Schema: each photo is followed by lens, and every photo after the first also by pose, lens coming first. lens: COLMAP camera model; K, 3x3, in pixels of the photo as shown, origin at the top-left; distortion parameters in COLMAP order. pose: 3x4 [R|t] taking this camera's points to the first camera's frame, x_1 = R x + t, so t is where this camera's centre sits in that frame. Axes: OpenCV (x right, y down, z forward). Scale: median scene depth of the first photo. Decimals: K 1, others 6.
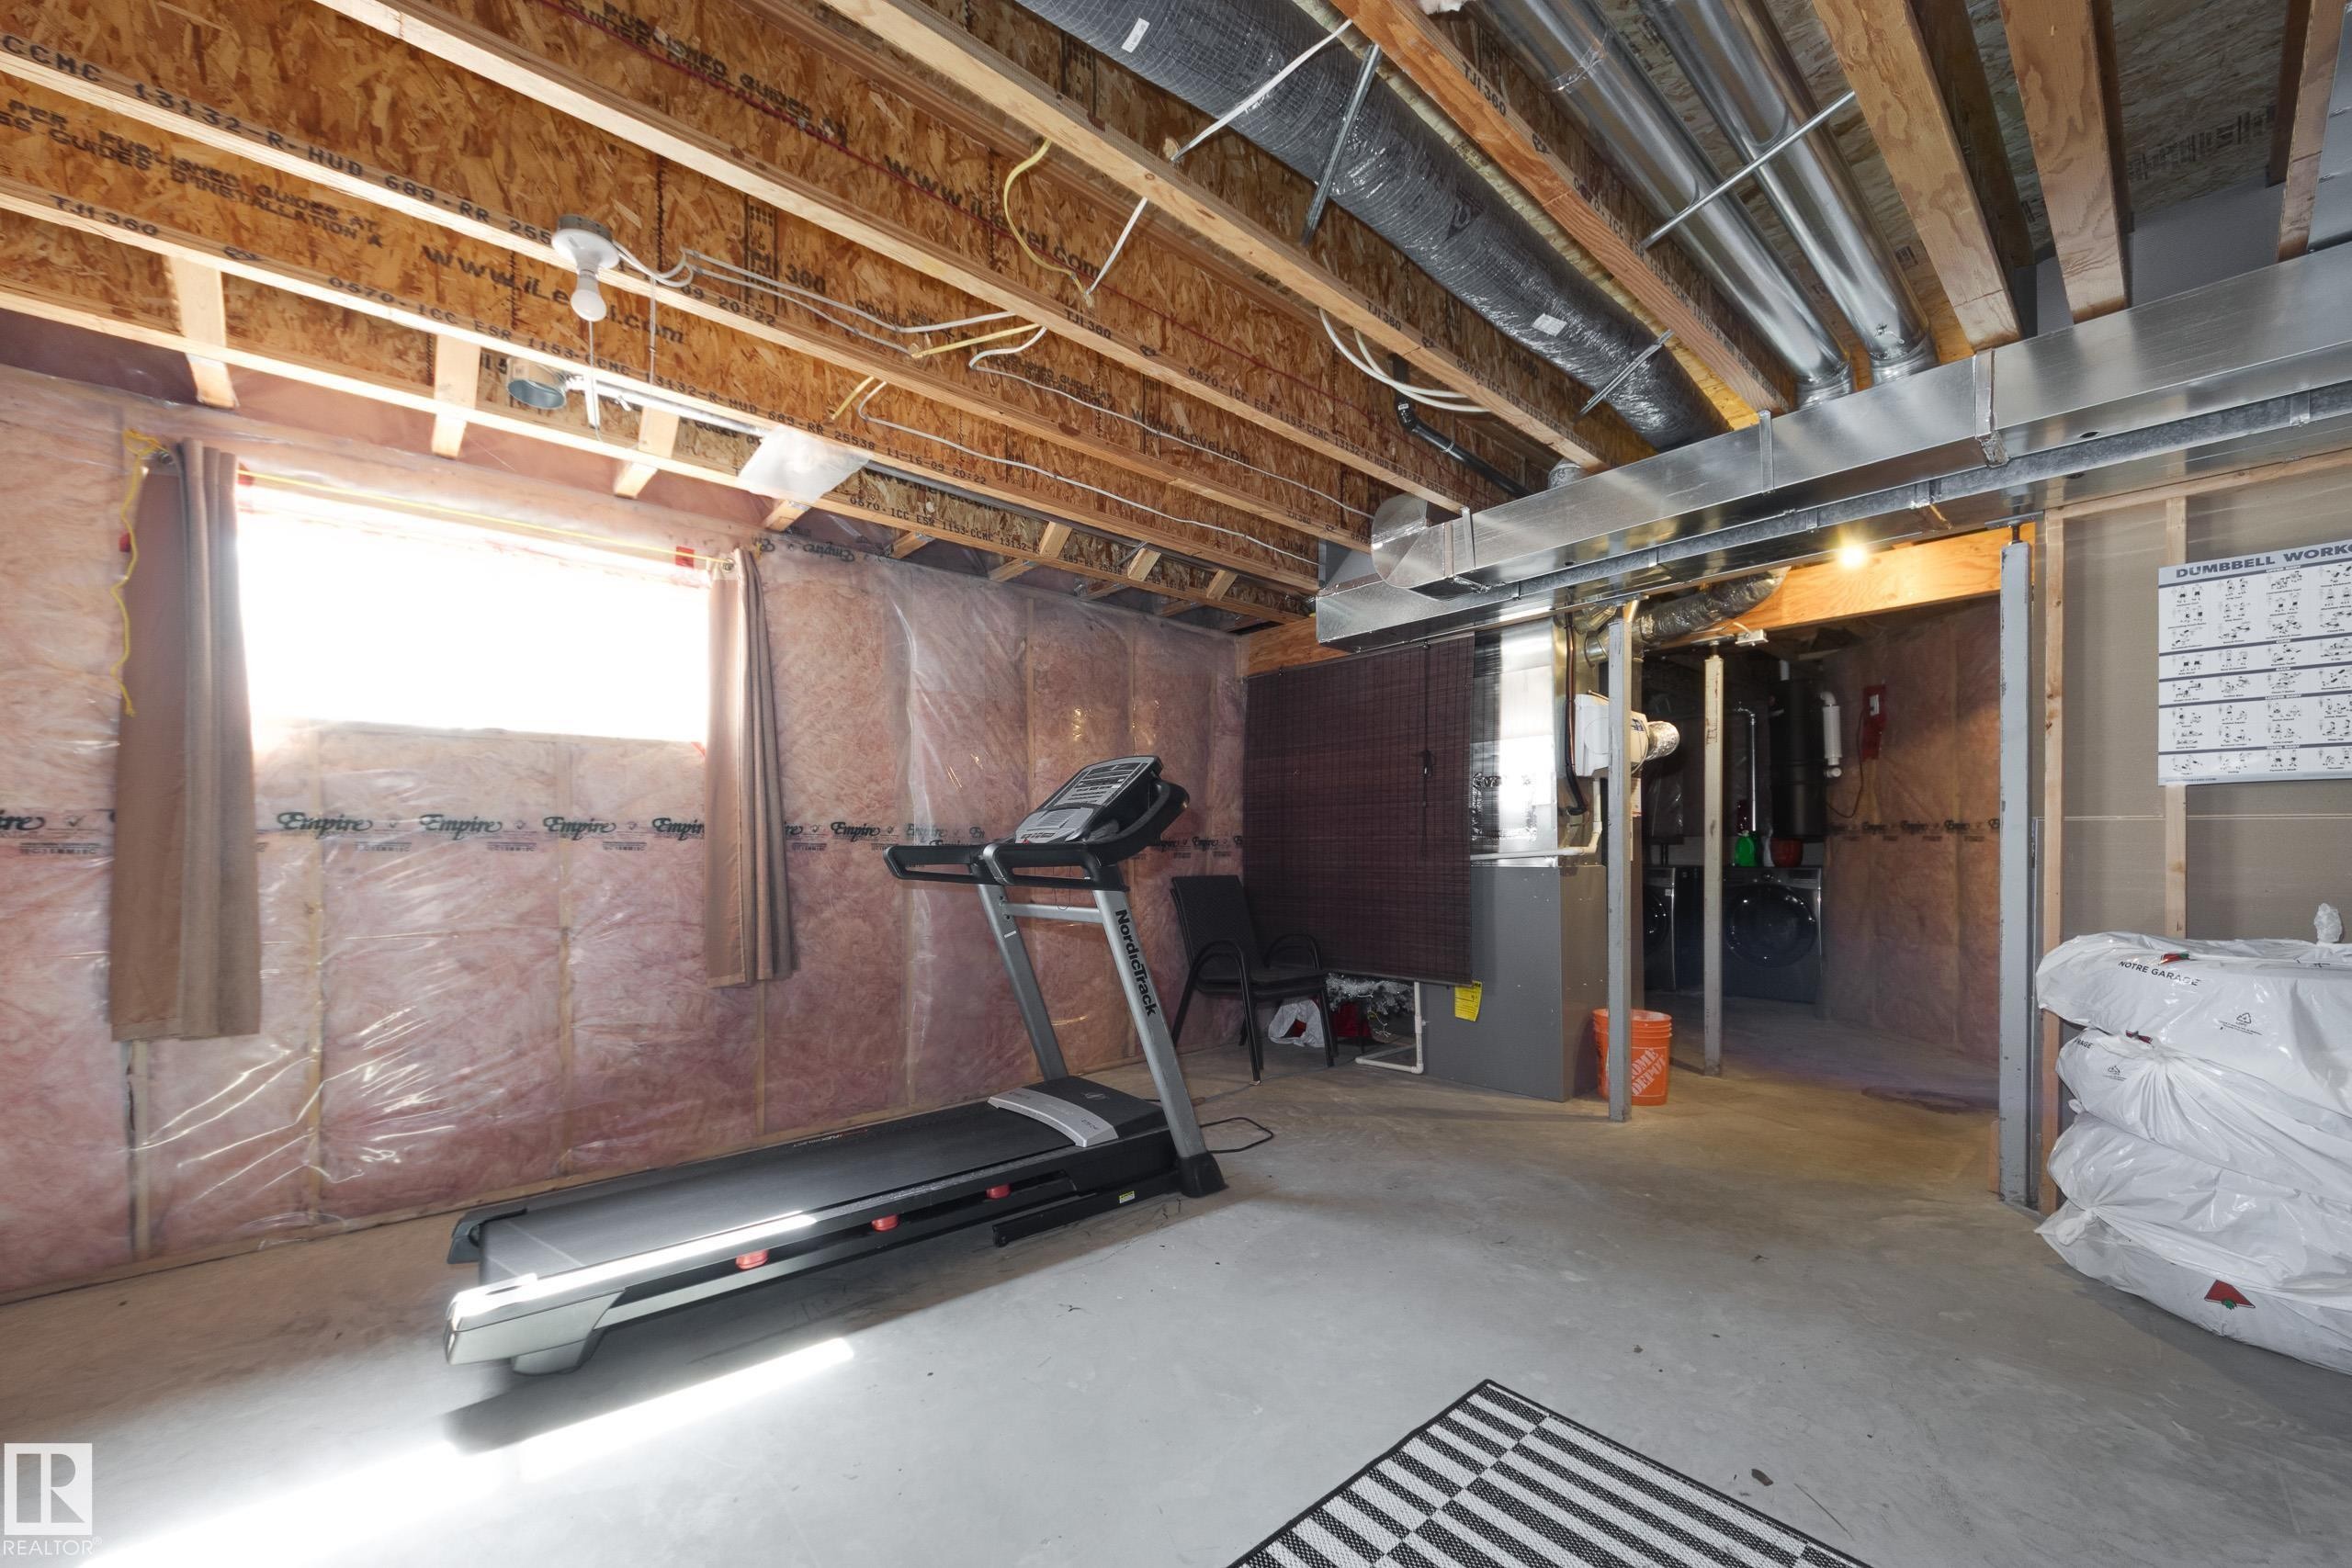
lens RADIAL K [[899.6, 0, 1163.2], [0, 899.6, 854.3], [0, 0, 1]] dist [0.002657, -0.000834]
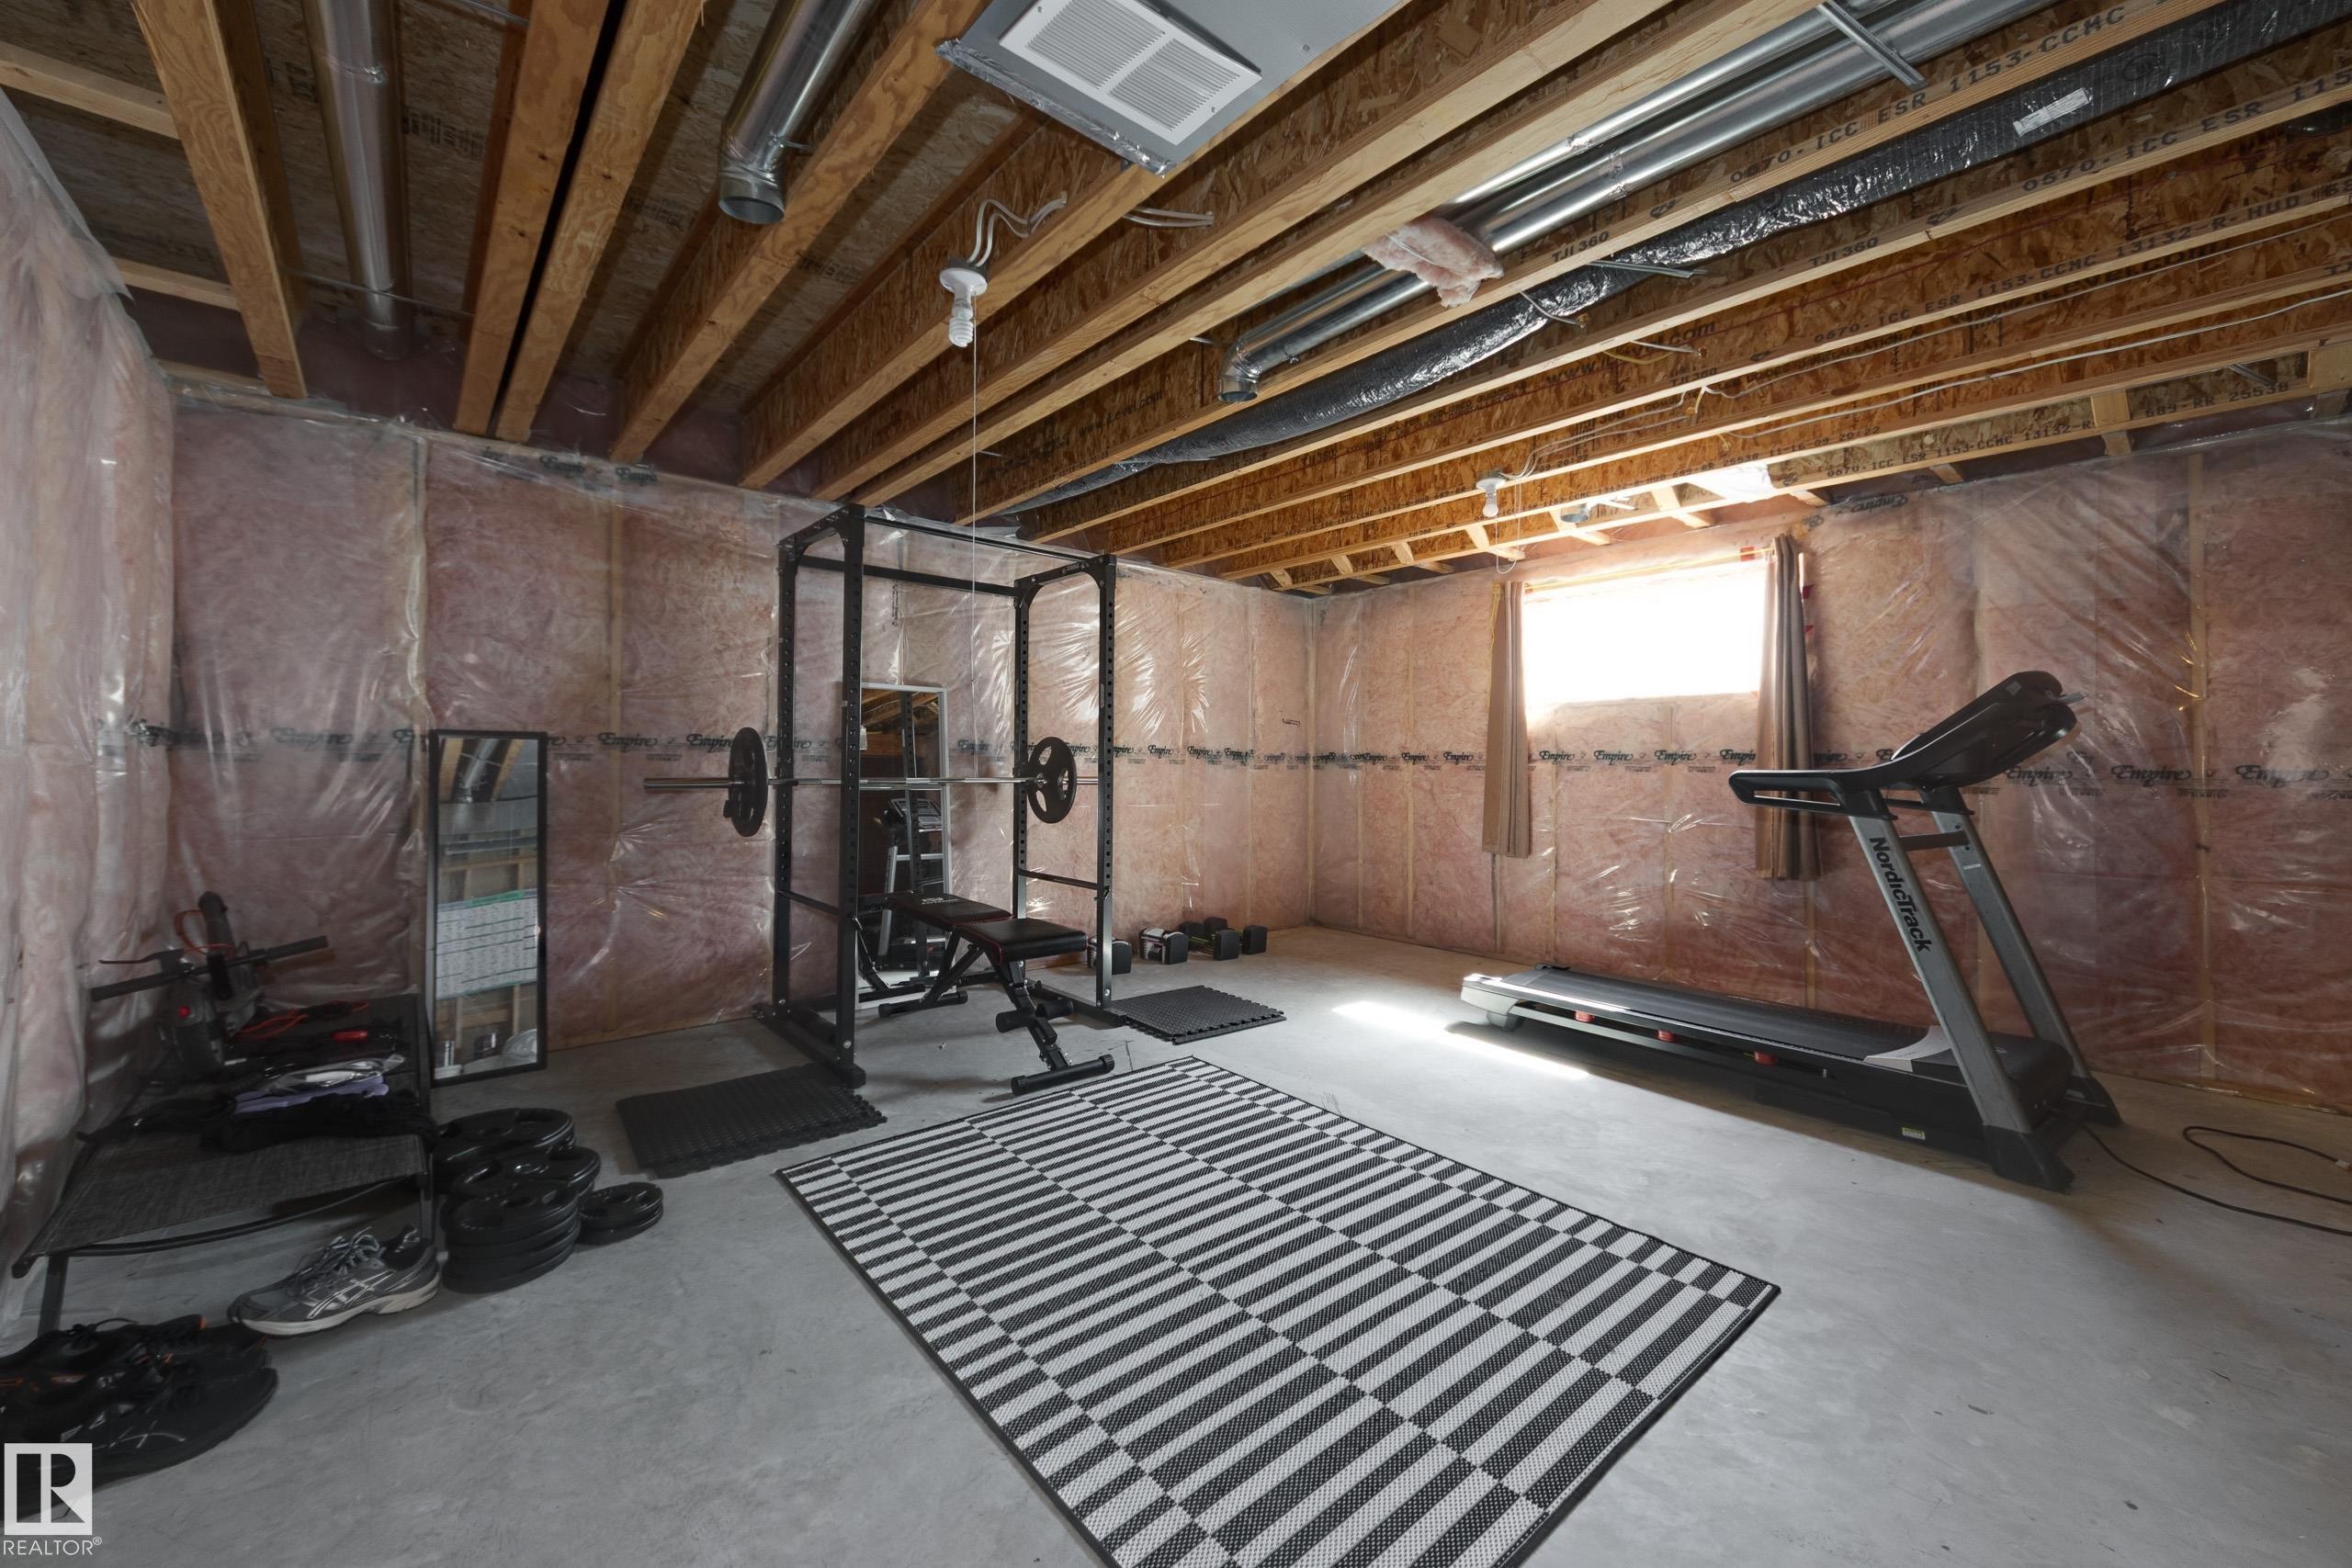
lens RADIAL K [[899.6, 0, 1173.0], [0, 899.6, 764.9], [0, 0, 1]] dist [0.002657, -0.000834]
pose [[-0.022061, 0.005589, -0.999741, 0.934772], [-0.013261, 0.999895, 0.005882, -0.015044], [0.999669, 0.013388, -0.021985, 0.203049]]
